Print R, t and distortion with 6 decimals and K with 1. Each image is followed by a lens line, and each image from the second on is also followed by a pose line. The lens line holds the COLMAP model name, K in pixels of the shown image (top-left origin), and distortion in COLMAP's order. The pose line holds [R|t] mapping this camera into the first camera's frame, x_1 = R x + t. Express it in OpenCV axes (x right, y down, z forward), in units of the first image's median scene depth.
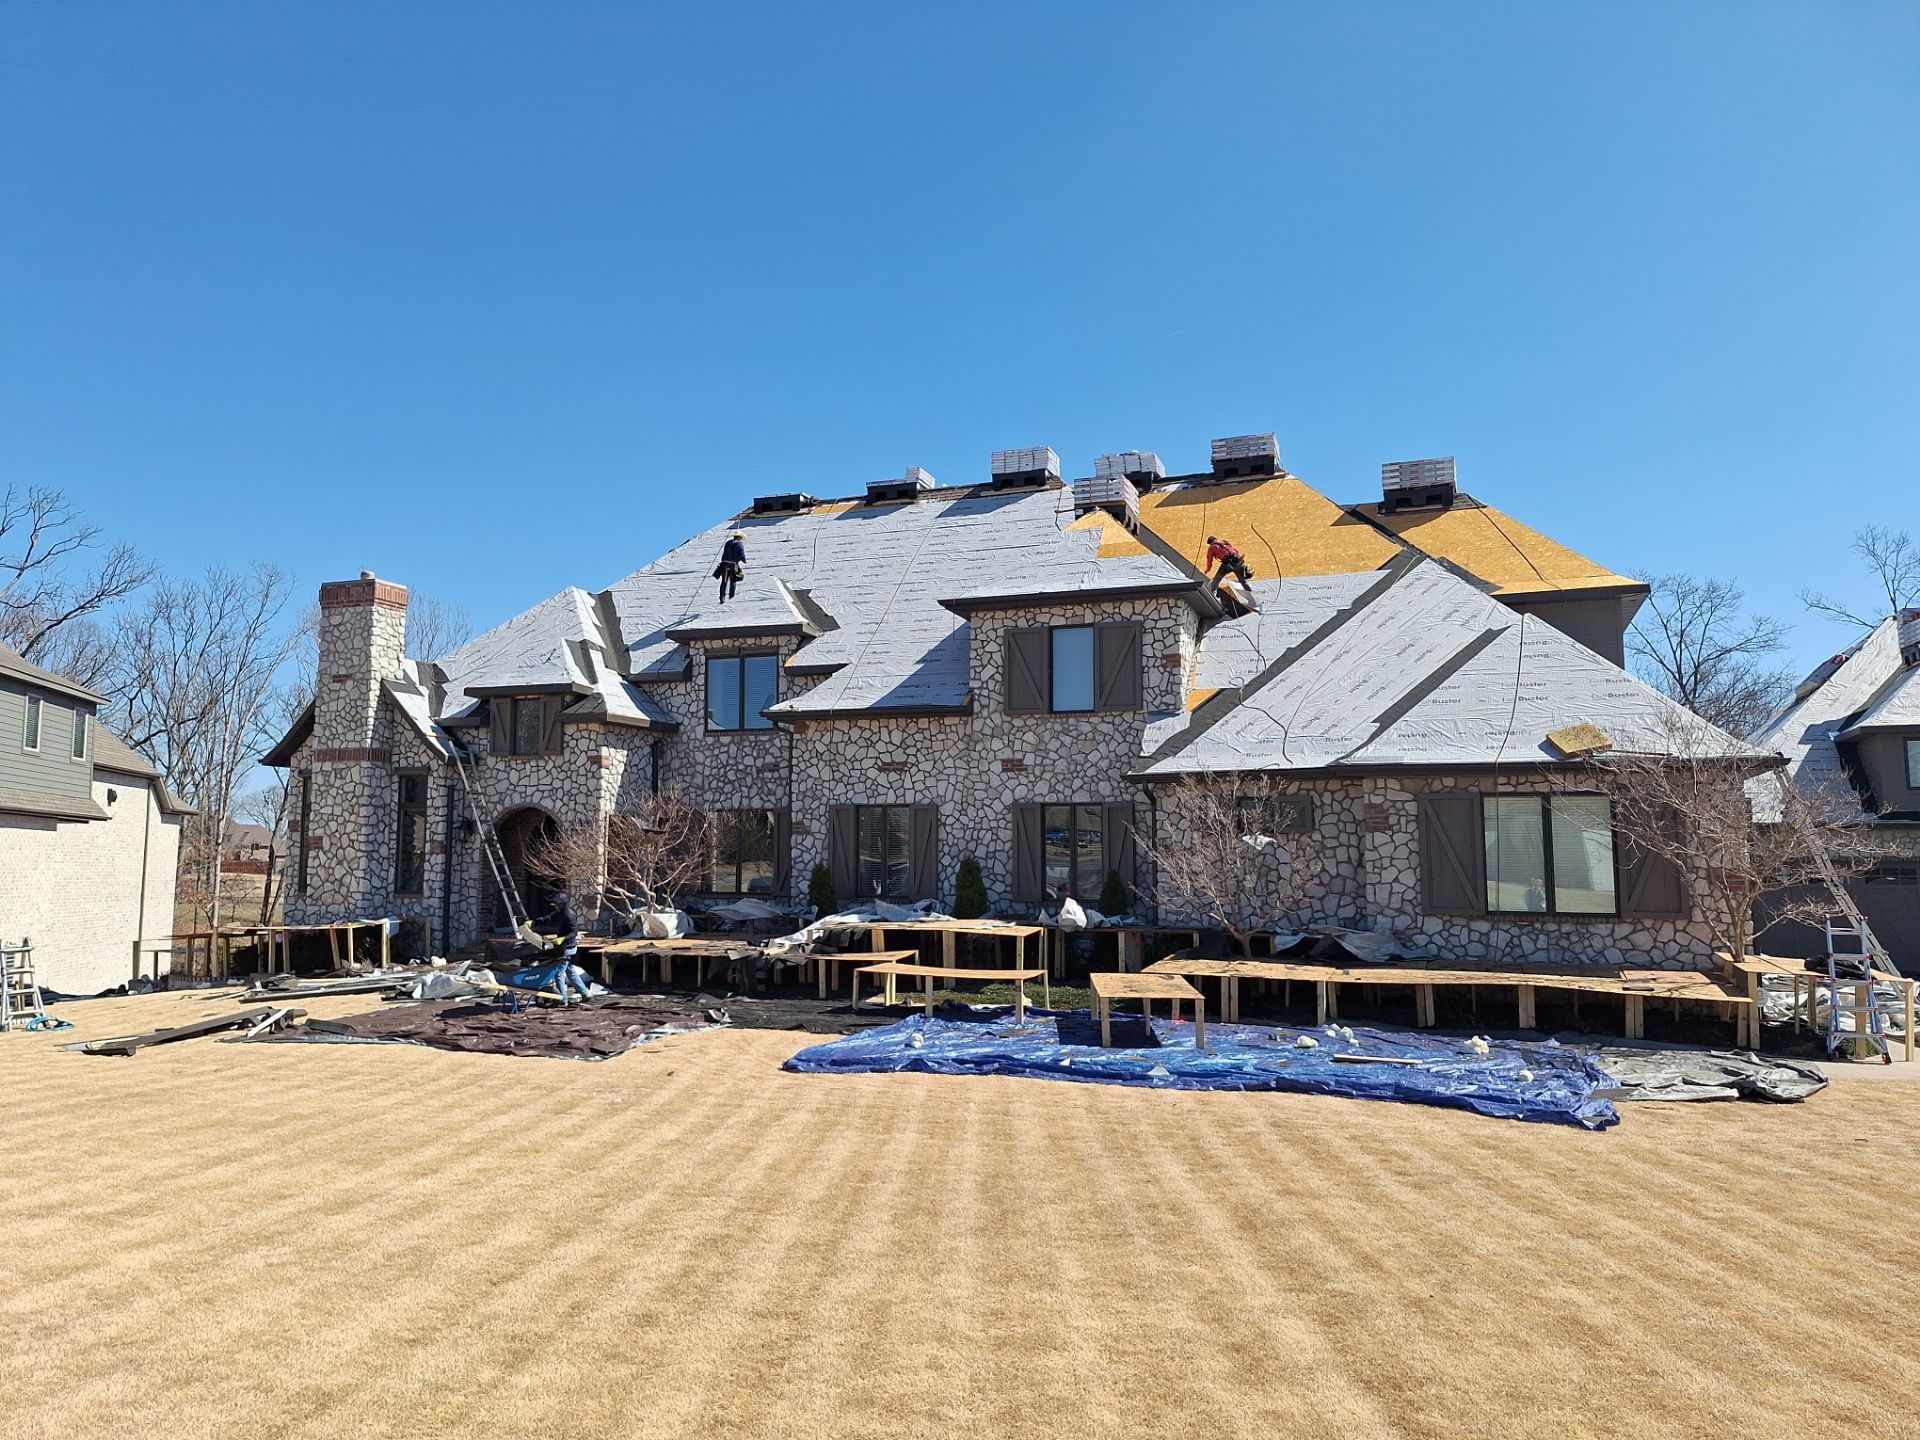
lens RADIAL K [[1292.3, 0, 960.0], [0, 1292.3, 720.0], [0, 0, 1]] dist [0.057215, -0.001596]
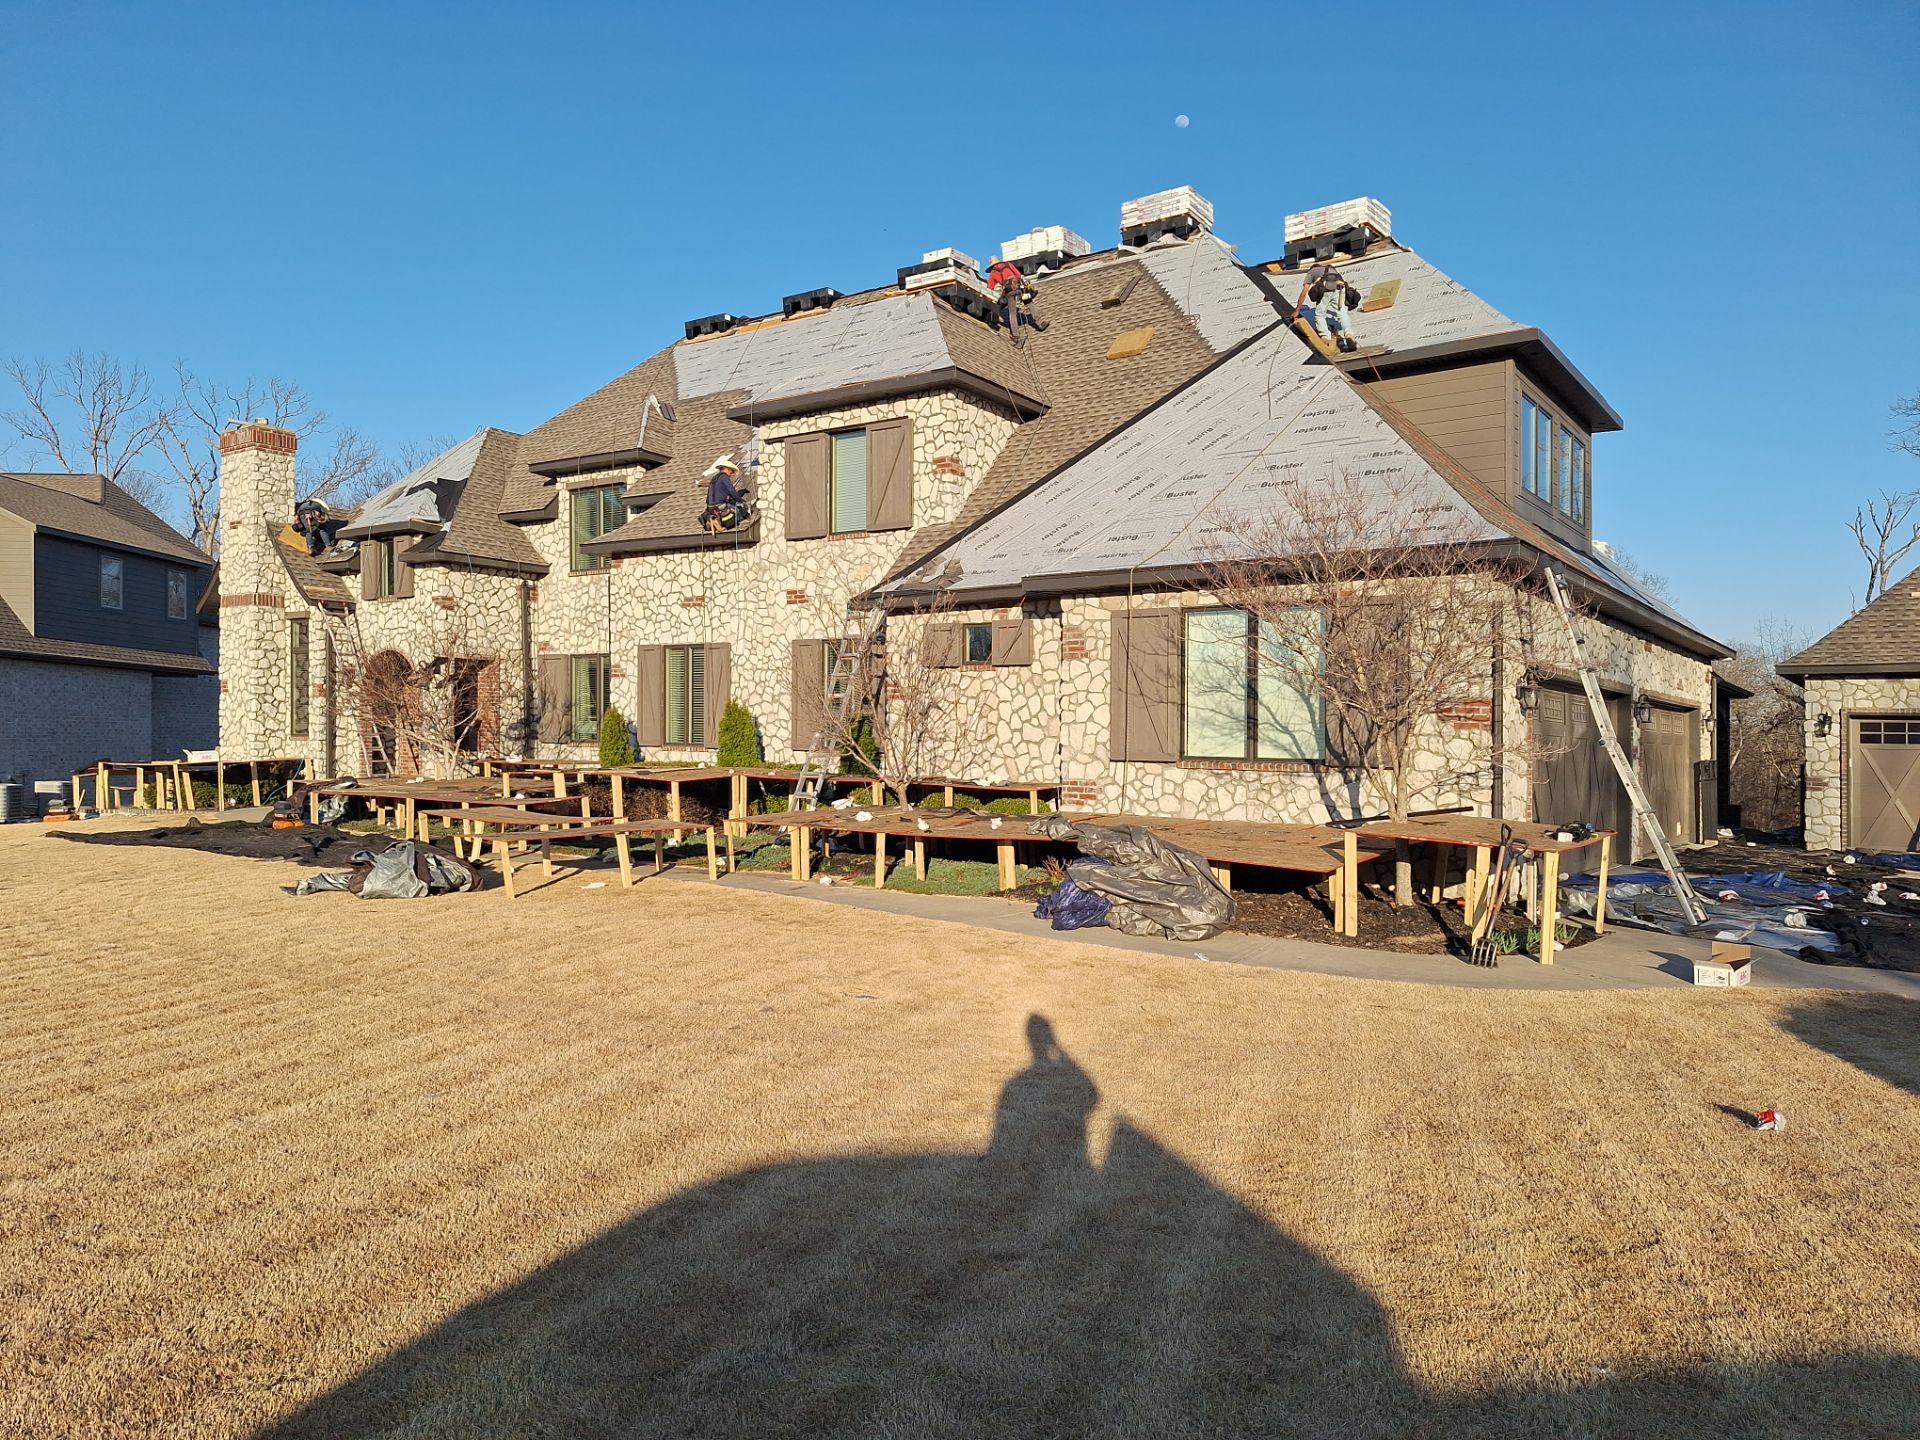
lens RADIAL K [[1332.7, 0, 966.2], [0, 1332.7, 752.3], [0, 0, 1]] dist [0.043538, -0.004348]
pose [[0.962428, 0.014855, -0.271129, 0.383016], [0.015649, 0.993809, 0.109998, 0.040565], [0.271084, -0.110108, 0.956237, 0.145917]]
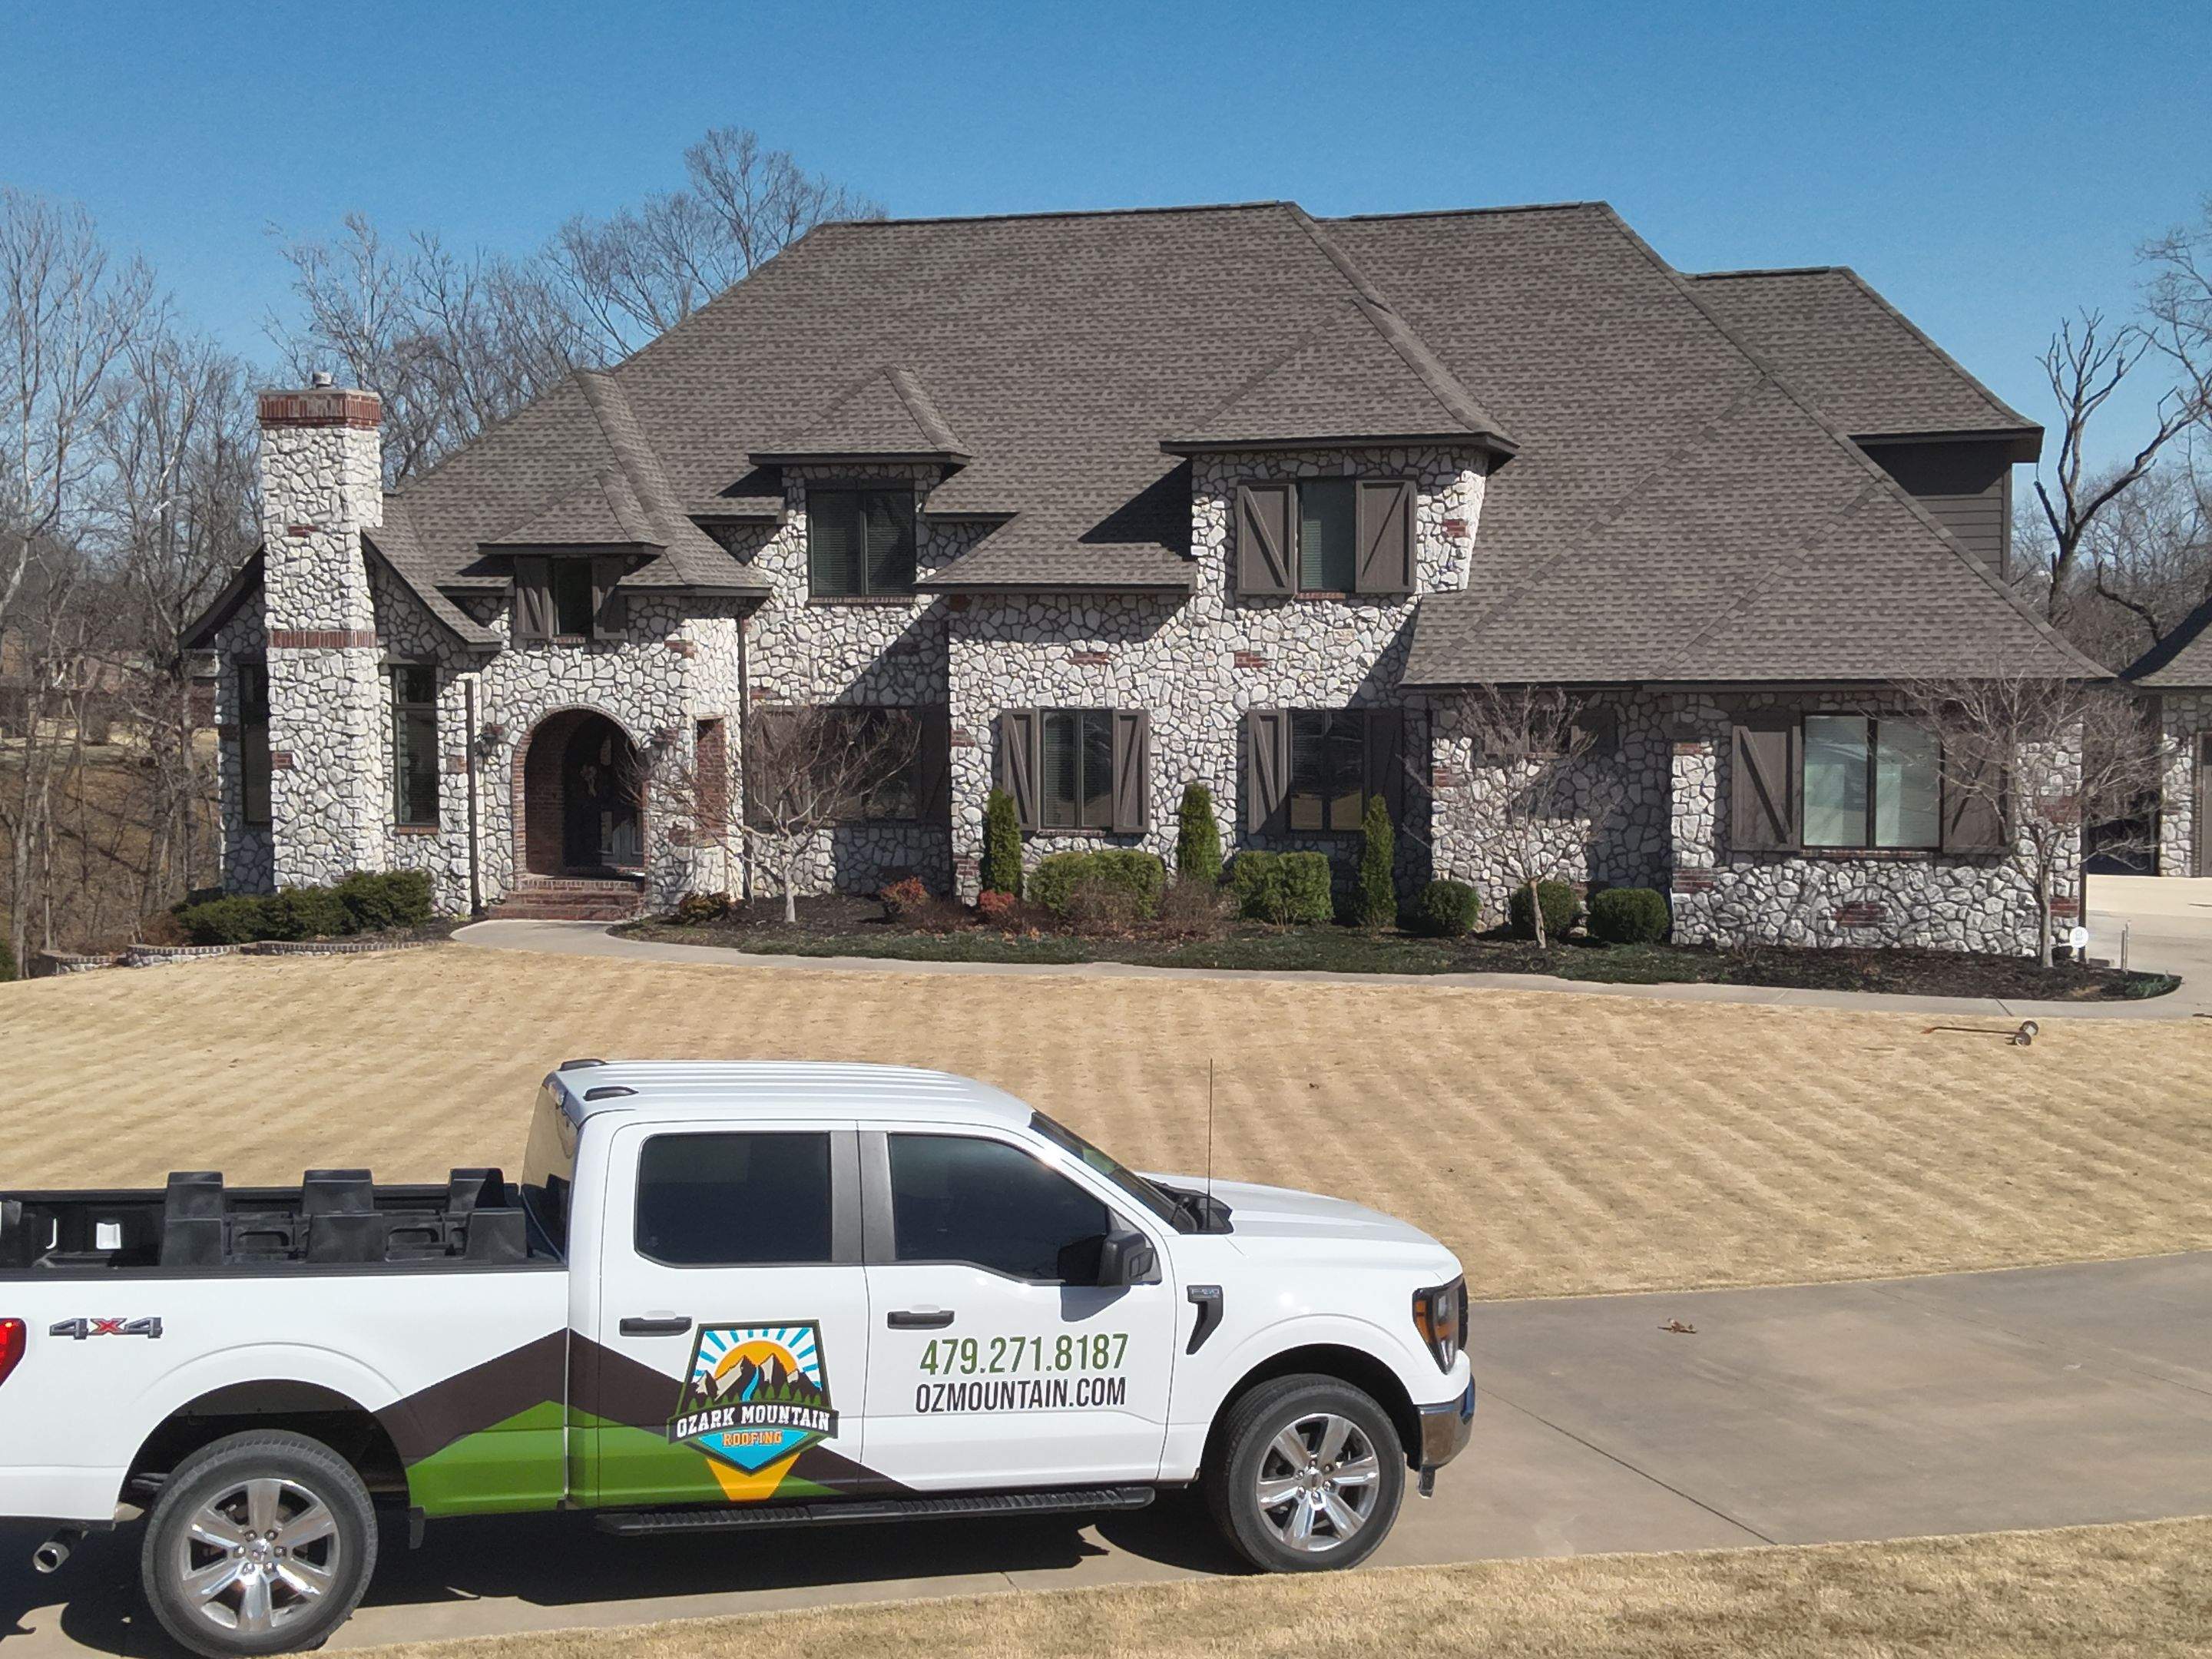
lens RADIAL K [[3088.8, 0, 1185.6], [0, 3088.8, 832.7], [0, 0, 1]] dist [0.233450, 0.033012]
pose [[0.997916, -0.016865, 0.062289, -0.109166], [0.005714, 0.984547, 0.175025, -0.178397], [-0.064278, -0.174304, 0.982592, -0.795773]]
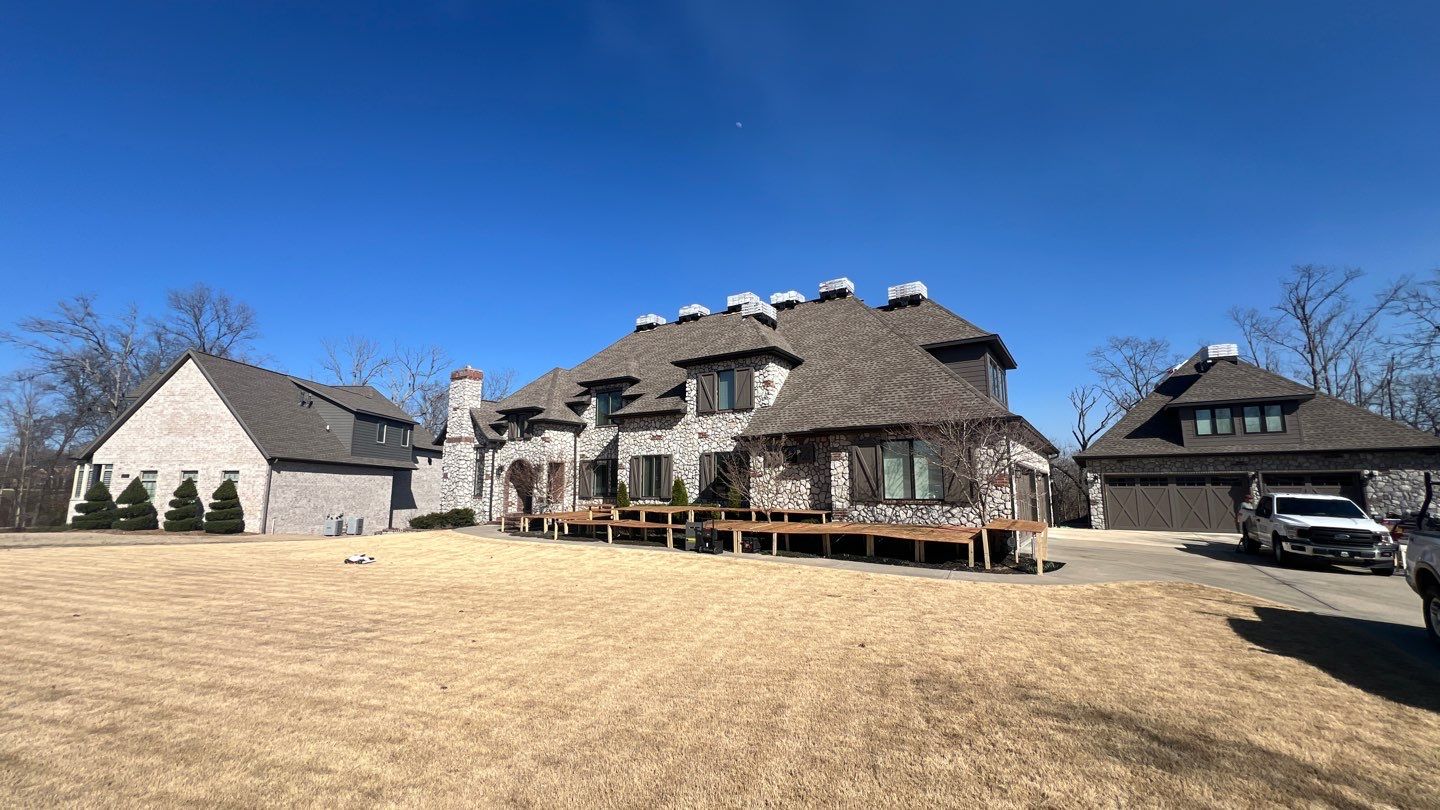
lens RADIAL K [[568.7, 0, 732.9], [0, 568.7, 400.1], [0, 0, 1]] dist [-0.001145, -0.000050]
pose [[0.976256, -0.041375, -0.212634, 0.283415], [0.030999, 0.998171, -0.051904, 0.026186], [0.214393, 0.044081, 0.975752, 0.073358]]
